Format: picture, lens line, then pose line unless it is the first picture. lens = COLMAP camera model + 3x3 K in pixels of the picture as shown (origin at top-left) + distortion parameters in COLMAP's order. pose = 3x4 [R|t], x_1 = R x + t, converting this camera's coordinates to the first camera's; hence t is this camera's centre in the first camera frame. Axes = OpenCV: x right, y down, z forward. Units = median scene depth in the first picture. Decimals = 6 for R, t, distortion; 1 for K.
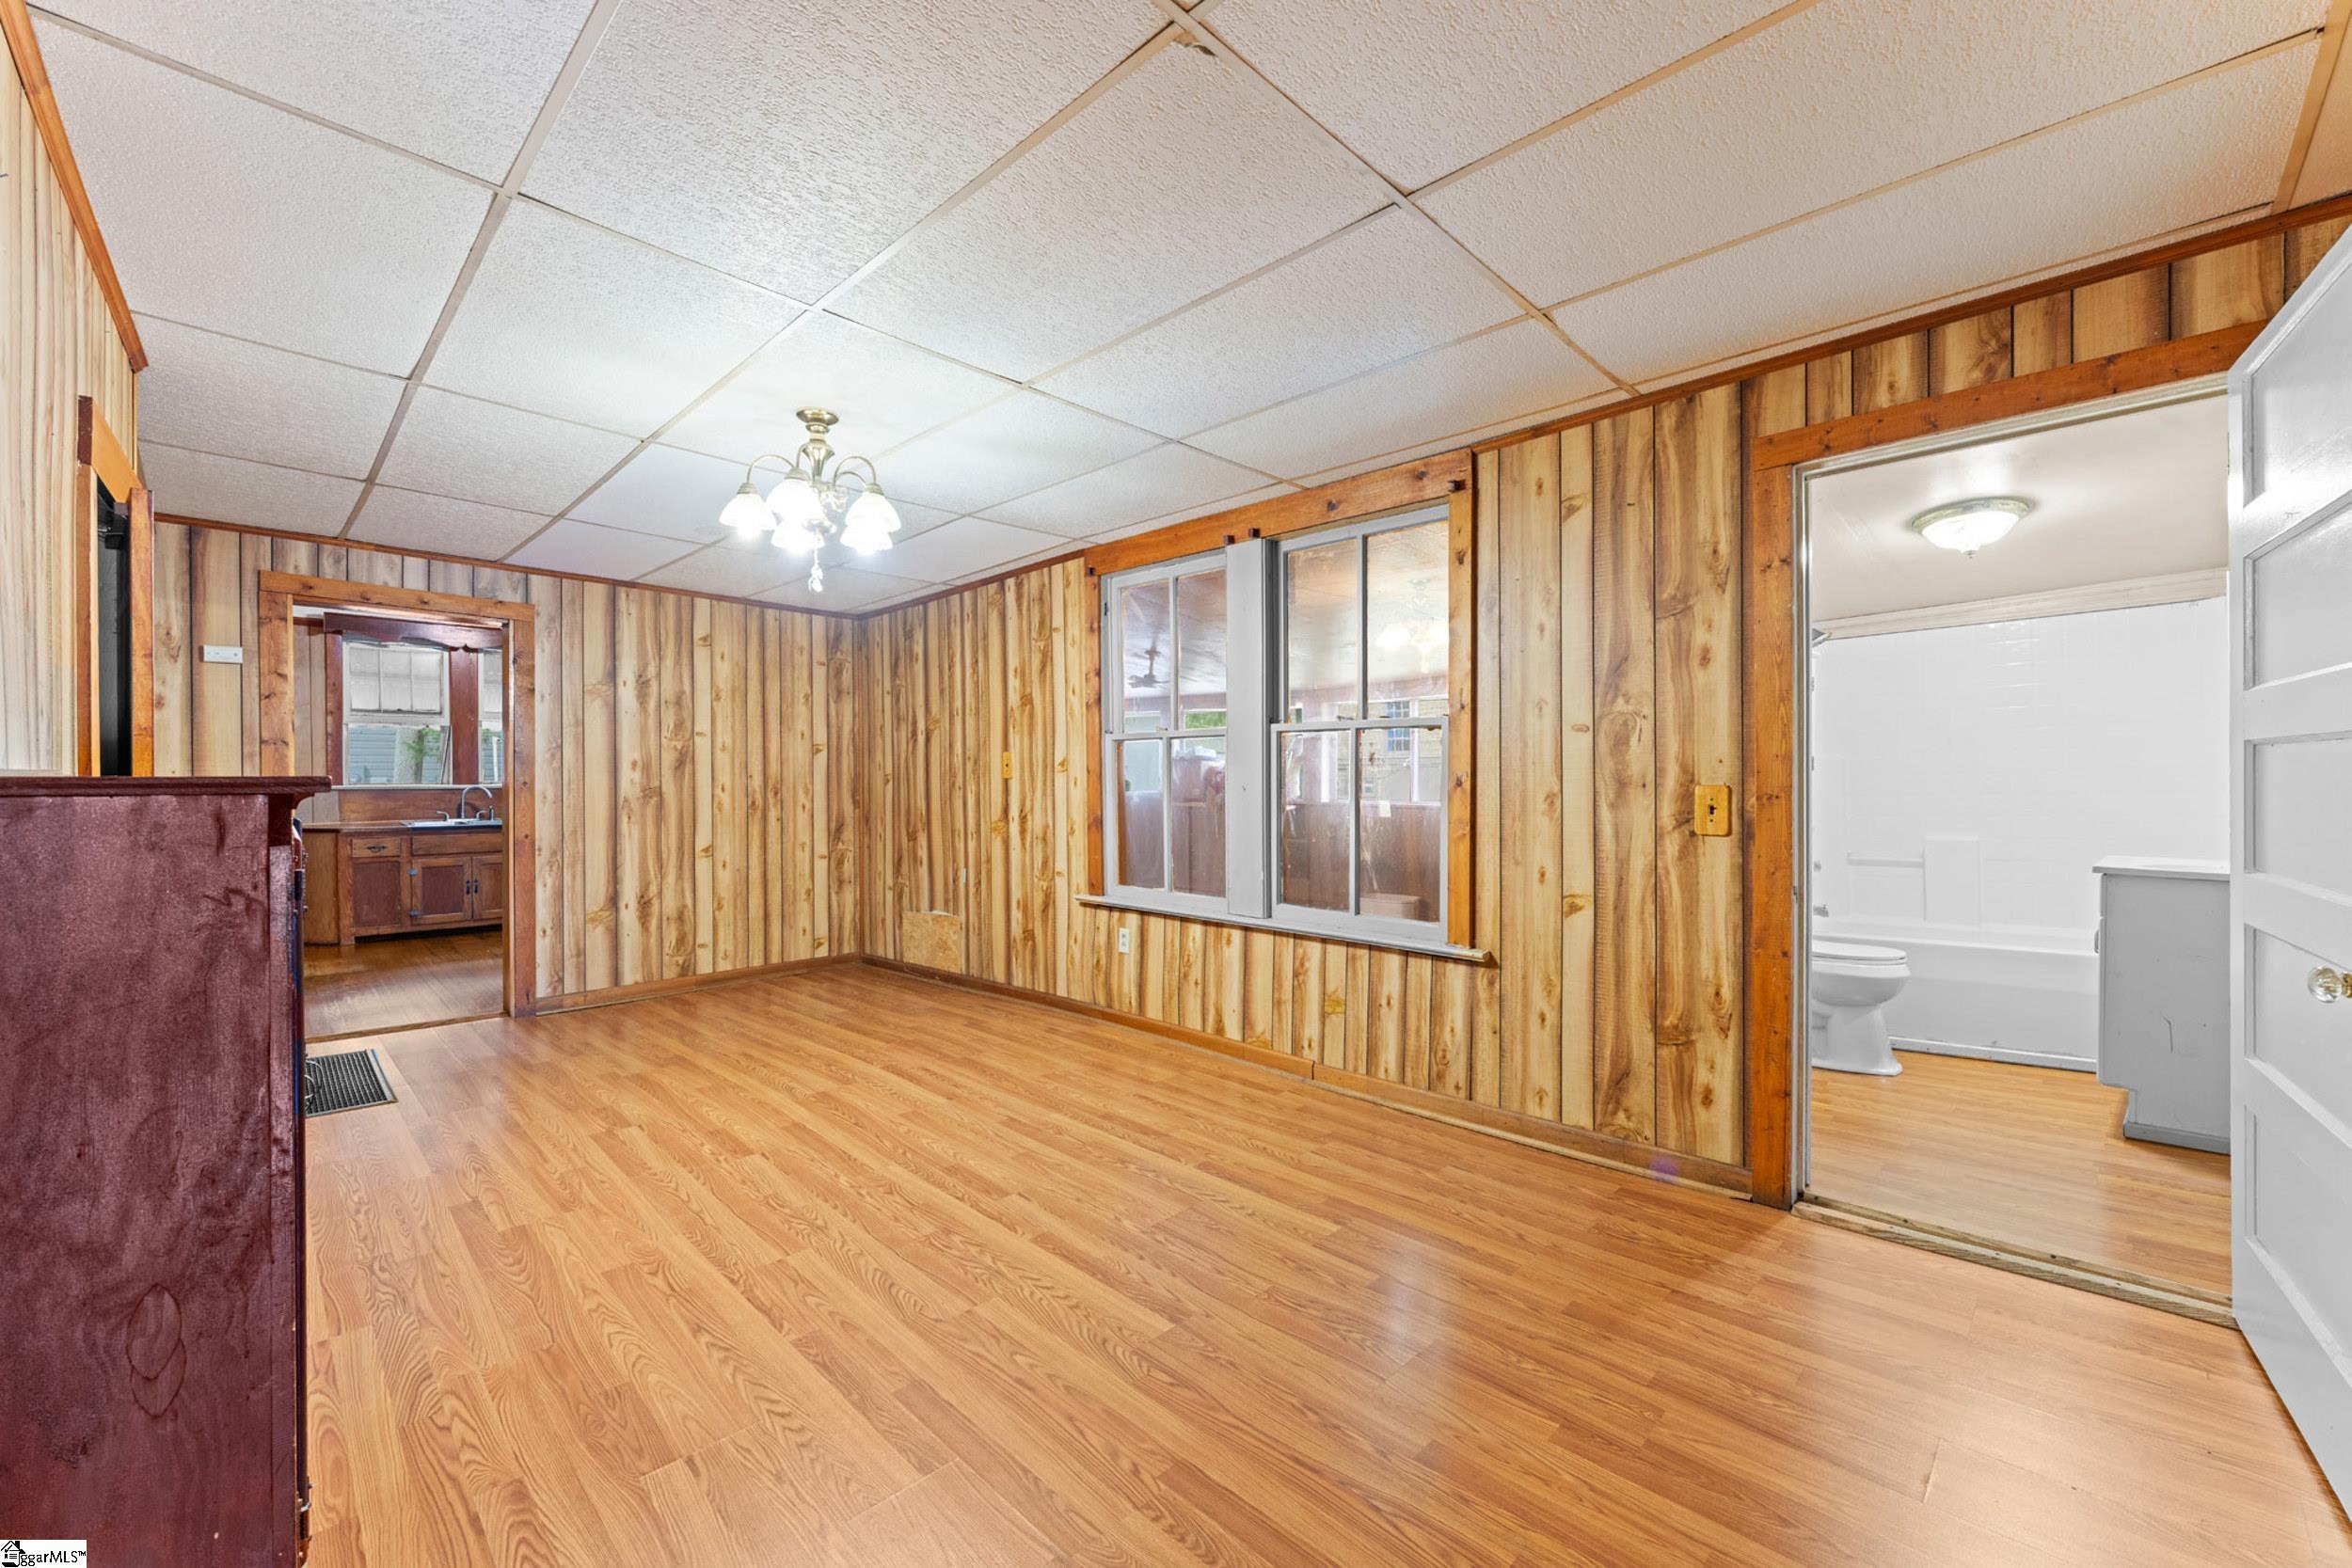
lens RADIAL K [[956.9, 0, 1172.5], [0, 956.9, 787.4], [0, 0, 1]] dist [-0.000945, -0.000230]
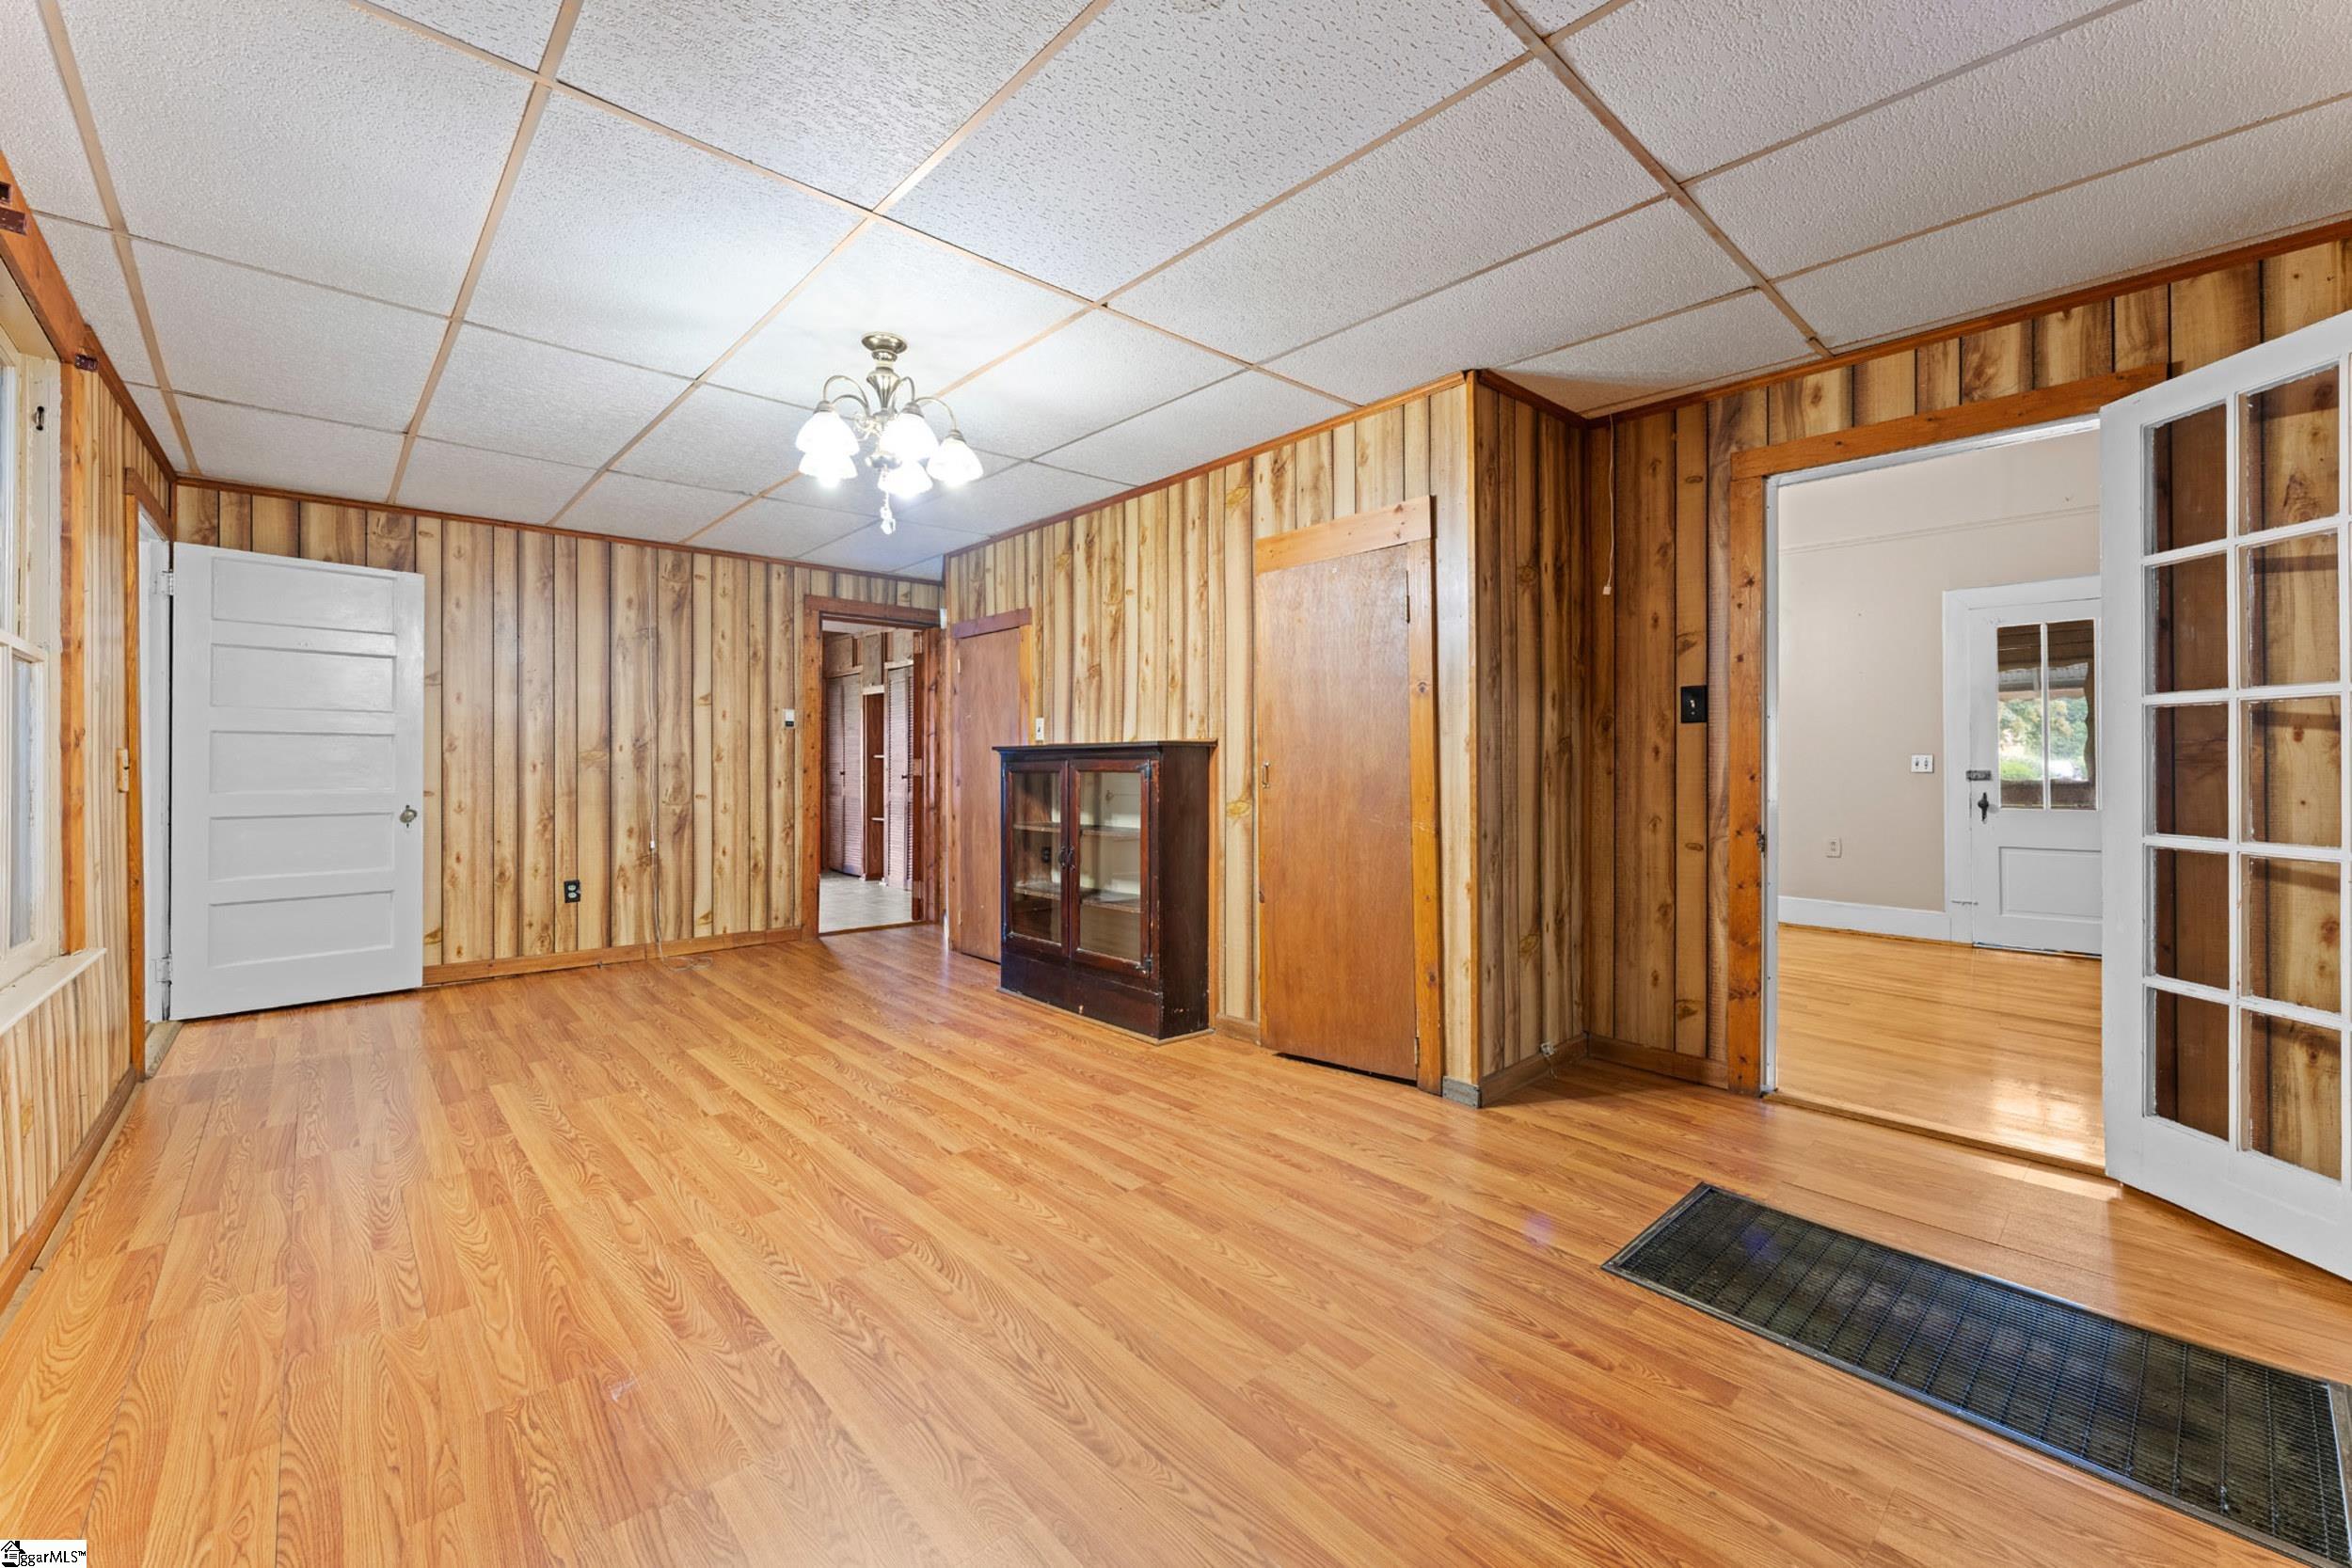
lens RADIAL K [[956.9, 0, 1166.6], [0, 956.9, 769.4], [0, 0, 1]] dist [-0.000945, -0.000230]
pose [[-0.998800, 0.004916, 0.048723, -0.699080], [0.005432, 0.999930, 0.010476, 0.018132], [-0.048668, 0.010728, -0.998757, 1.944680]]
